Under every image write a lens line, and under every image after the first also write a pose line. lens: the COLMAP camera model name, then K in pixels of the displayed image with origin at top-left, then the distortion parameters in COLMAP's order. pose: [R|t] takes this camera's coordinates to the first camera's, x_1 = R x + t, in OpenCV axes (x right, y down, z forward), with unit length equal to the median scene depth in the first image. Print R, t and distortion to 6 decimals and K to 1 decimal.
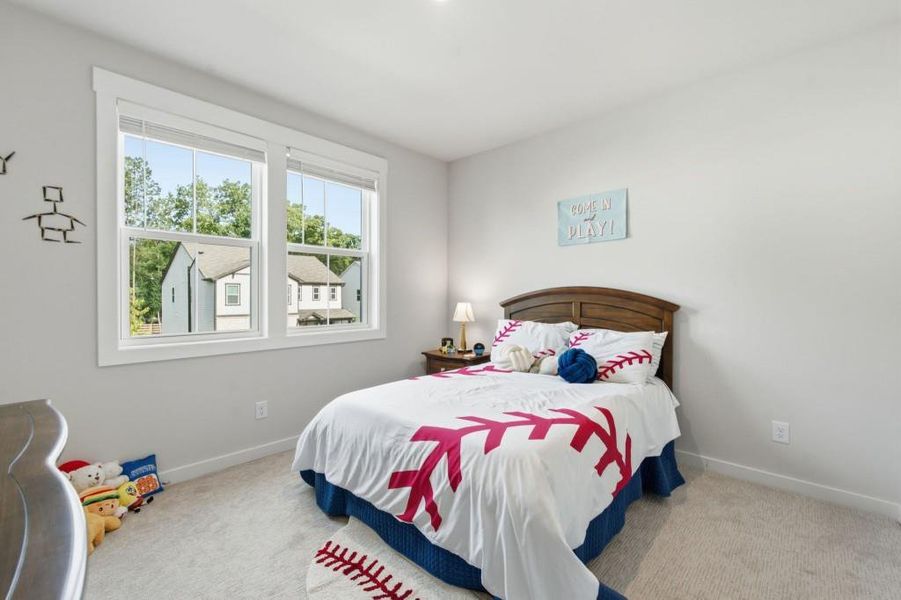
lens RADIAL K [[393.9, 0, 451.0], [0, 393.9, 297.5], [0, 0, 1]] dist [-0.003845, 0.000124]
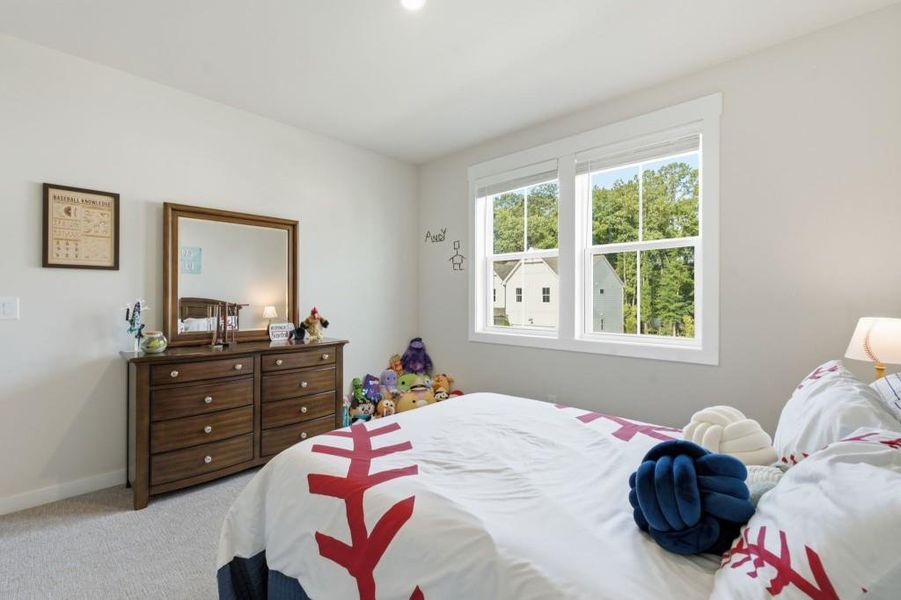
lens RADIAL K [[393.9, 0, 451.3], [0, 393.9, 297.3], [0, 0, 1]] dist [-0.003845, 0.000124]
pose [[-0.028350, -0.000968, -0.999598, 0.627328], [-0.007855, 0.999969, -0.000746, -0.006937], [0.999567, 0.007830, -0.028357, 0.727488]]
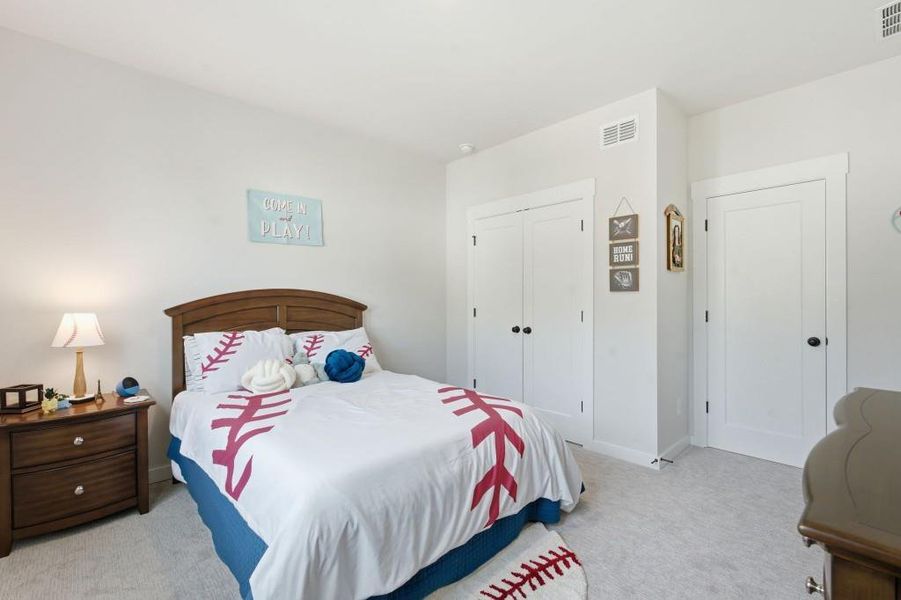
lens RADIAL K [[393.9, 0, 449.9], [0, 393.9, 298.9], [0, 0, 1]] dist [-0.003845, 0.000124]
pose [[0.080642, -0.006176, 0.996724, -0.642622], [0.009703, 0.999938, 0.005411, -0.006368], [-0.996696, 0.009235, 0.080697, 0.583385]]
